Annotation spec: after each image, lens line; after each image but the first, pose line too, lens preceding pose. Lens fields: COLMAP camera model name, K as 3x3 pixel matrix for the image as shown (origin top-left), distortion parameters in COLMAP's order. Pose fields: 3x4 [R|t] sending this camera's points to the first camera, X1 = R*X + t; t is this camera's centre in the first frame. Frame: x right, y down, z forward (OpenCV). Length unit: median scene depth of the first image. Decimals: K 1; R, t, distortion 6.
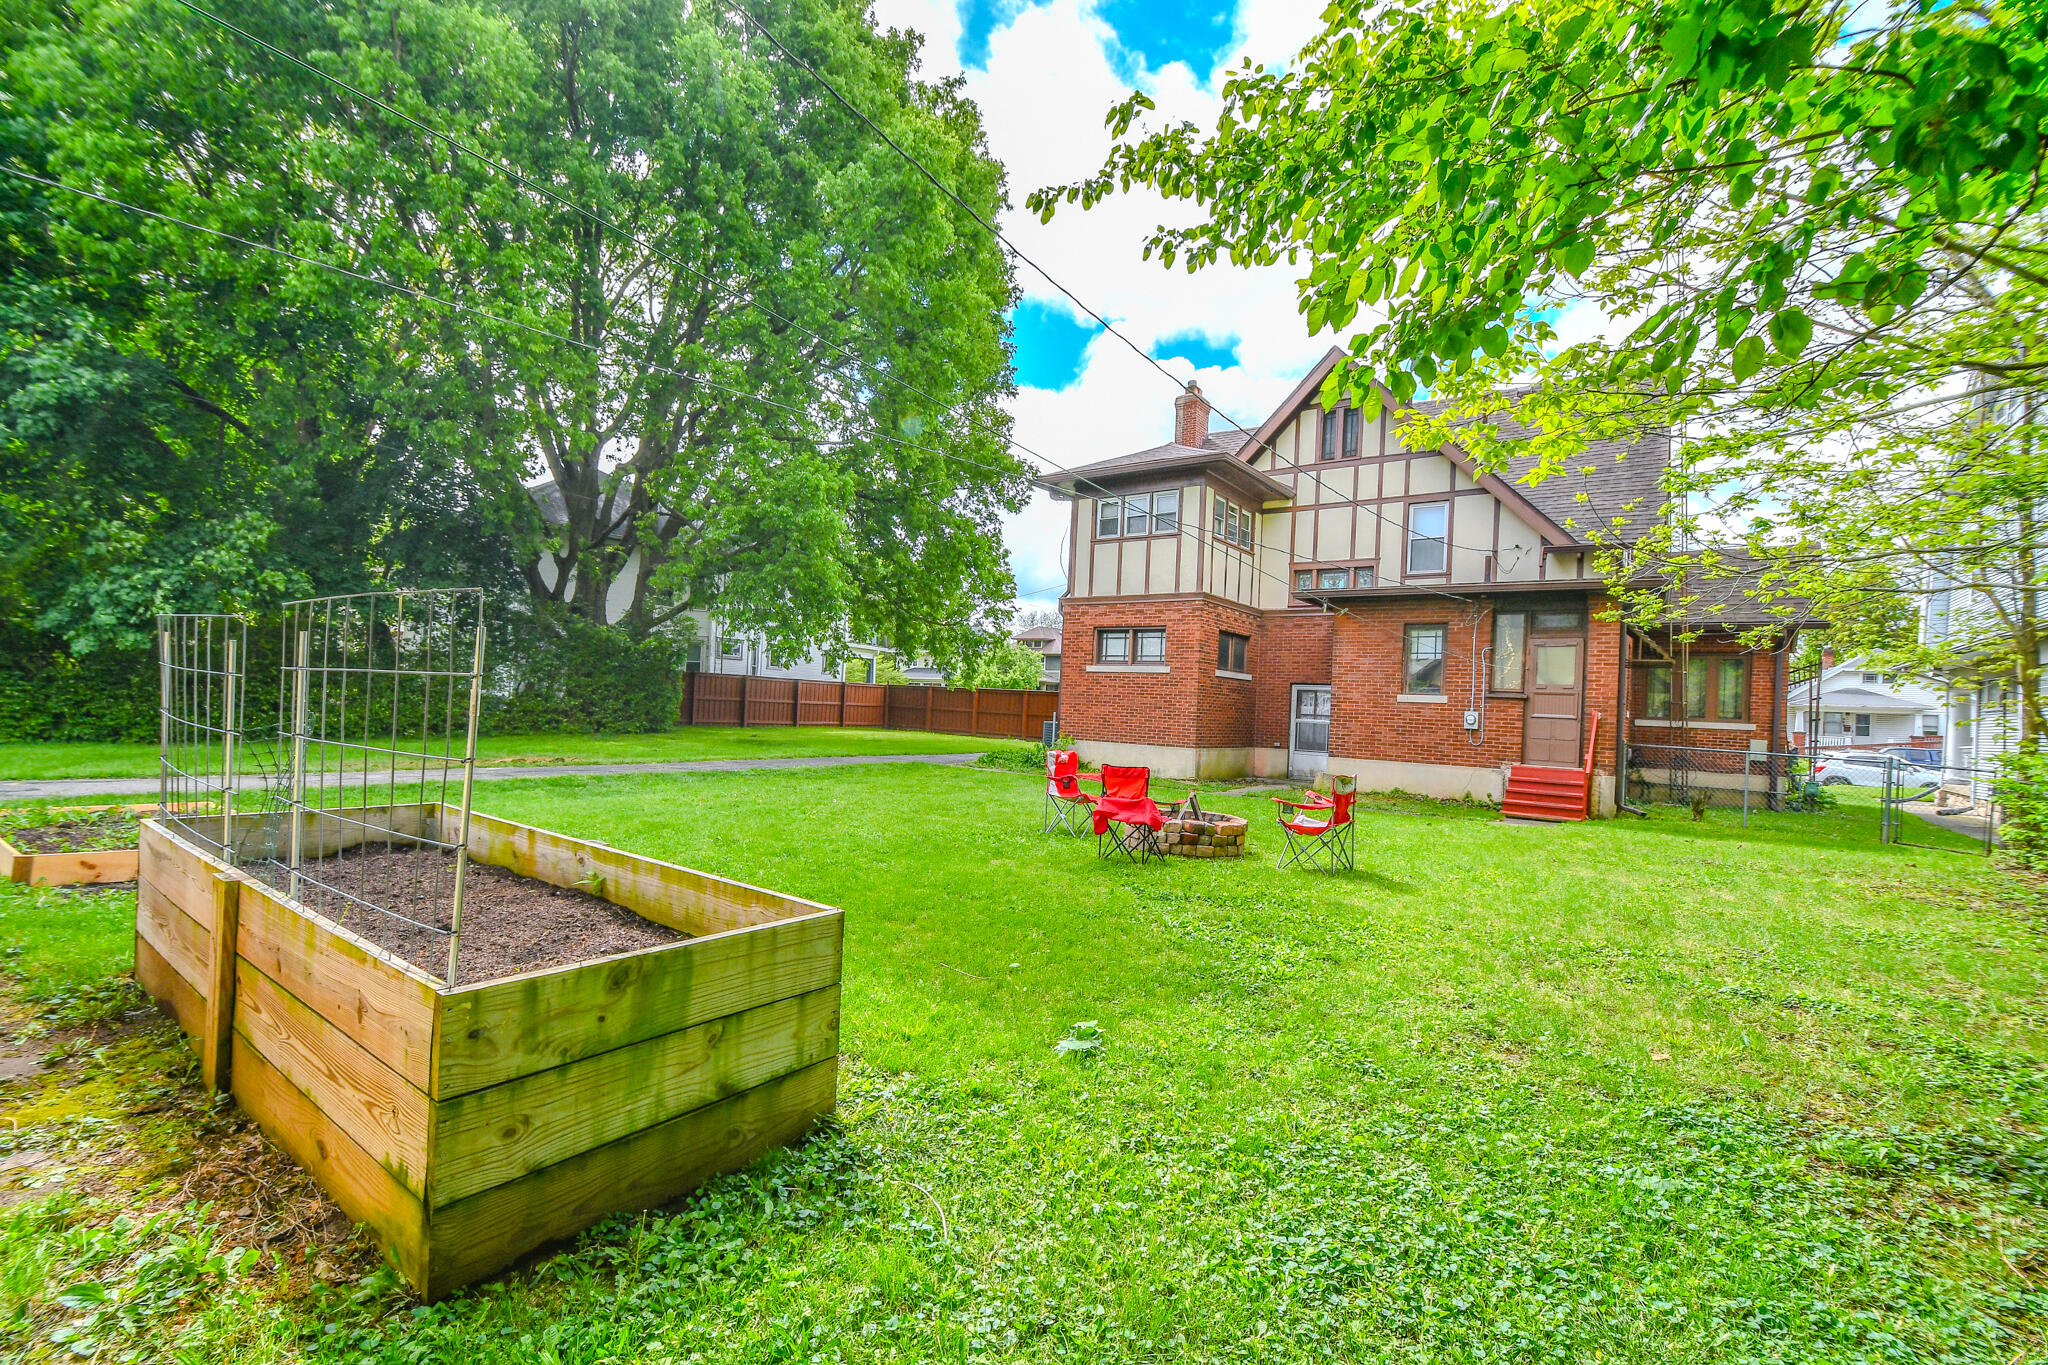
lens RADIAL K [[882.9, 0, 997.9], [0, 882.9, 695.1], [0, 0, 1]] dist [0.022652, -0.027282]
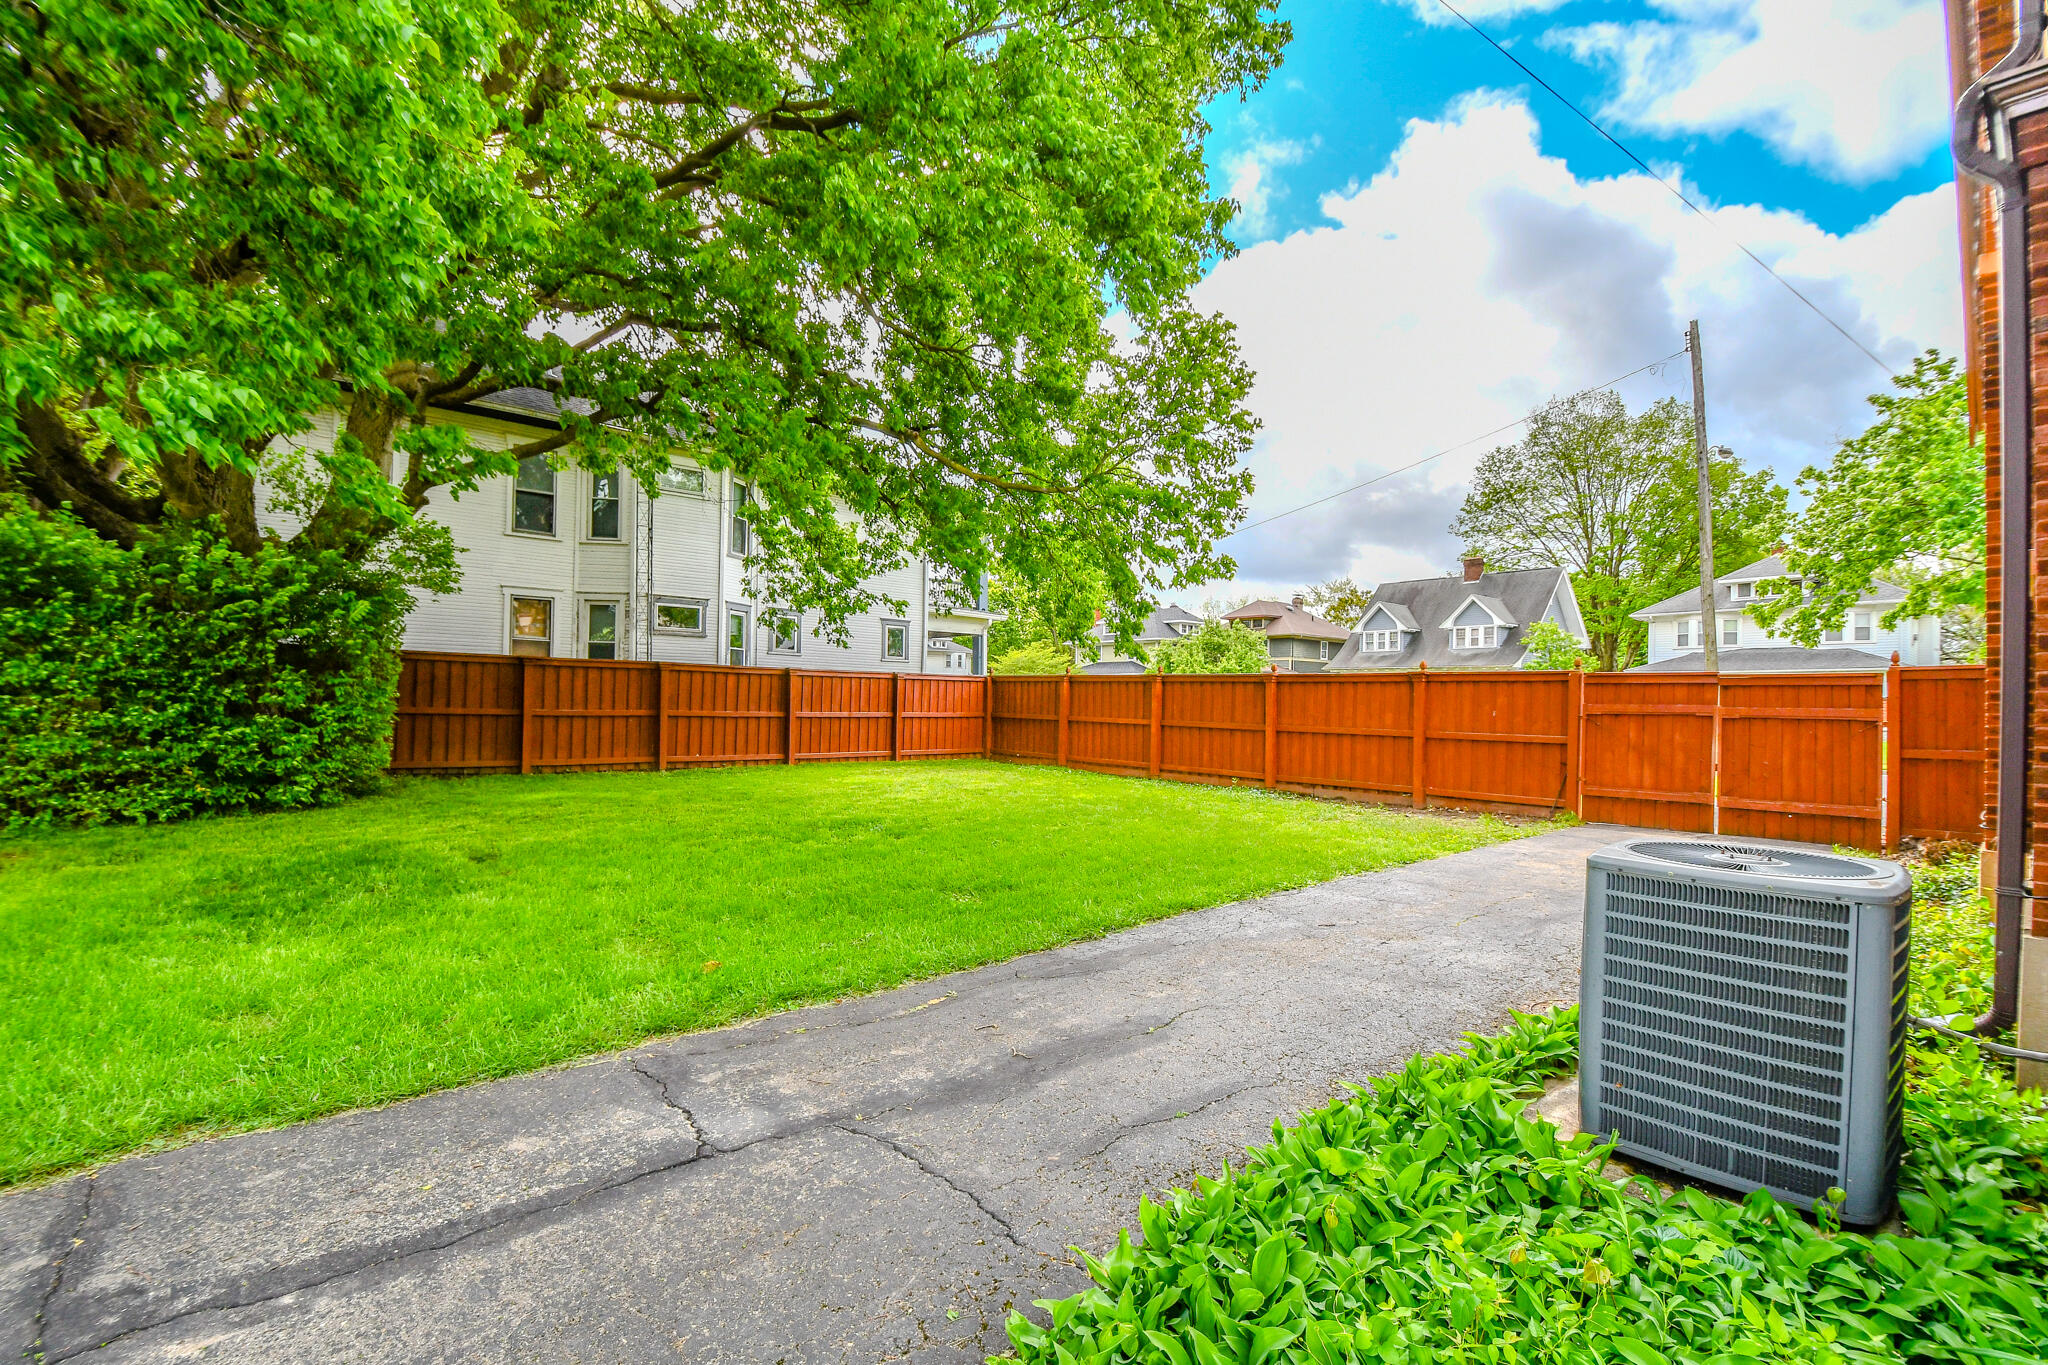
lens RADIAL K [[882.9, 0, 997.9], [0, 882.9, 695.1], [0, 0, 1]] dist [0.022652, -0.027282]
pose [[0.973532, -0.027578, -0.226879, -0.007678], [0.028094, 0.999605, -0.000956, 0.001099], [0.226816, -0.005443, 0.973923, 0.531321]]
